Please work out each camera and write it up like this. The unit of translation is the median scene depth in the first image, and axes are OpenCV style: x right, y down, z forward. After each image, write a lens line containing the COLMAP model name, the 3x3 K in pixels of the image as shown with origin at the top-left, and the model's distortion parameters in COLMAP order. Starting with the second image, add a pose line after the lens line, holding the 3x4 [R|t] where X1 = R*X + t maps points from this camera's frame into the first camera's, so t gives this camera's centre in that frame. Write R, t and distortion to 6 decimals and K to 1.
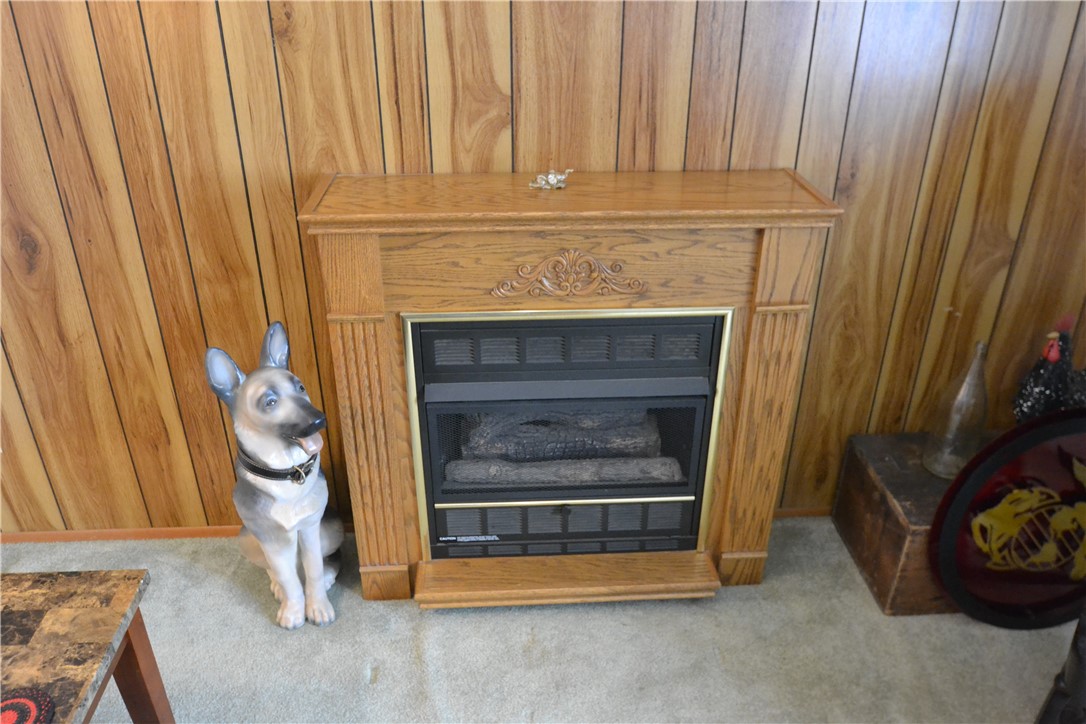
lens RADIAL K [[810.6, 0, 543.0], [0, 810.6, 362.0], [0, 0, 1]] dist [-0.037736, -0.000017]
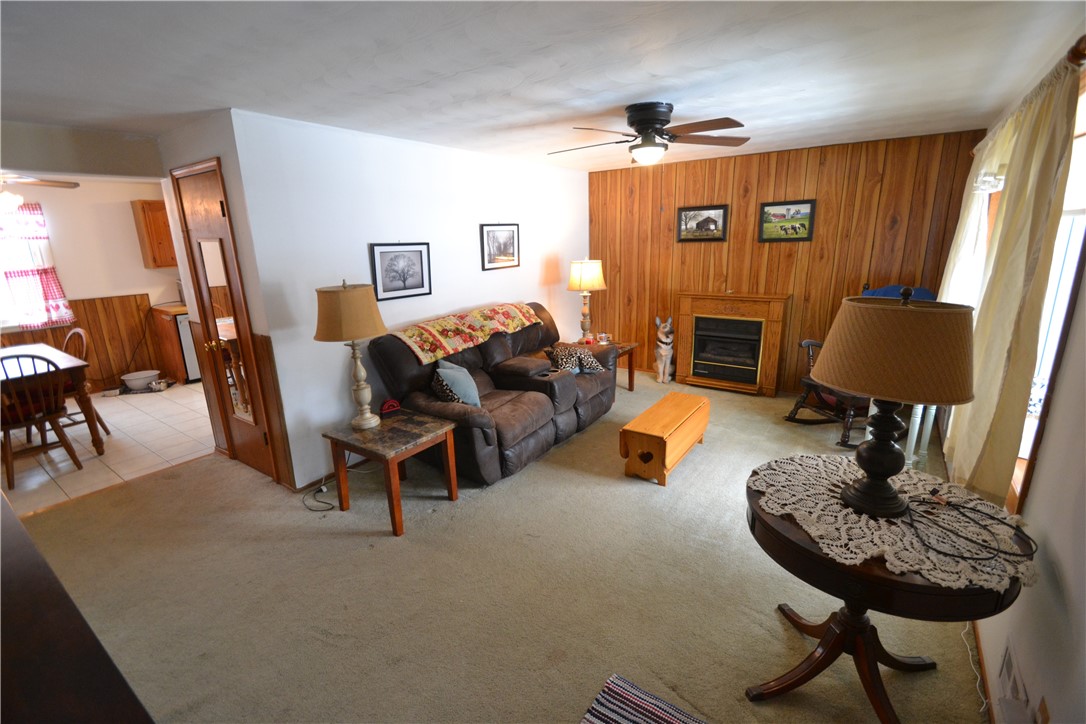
lens RADIAL K [[482.0, 0, 540.7], [0, 482.0, 367.8], [0, 0, 1]] dist [0.010007, -0.014189]
pose [[0.774771, 0.136723, -0.617282, 0.942650], [-0.273866, 0.952562, -0.132753, 0.872132], [0.569849, 0.271906, 0.775461, -1.711814]]
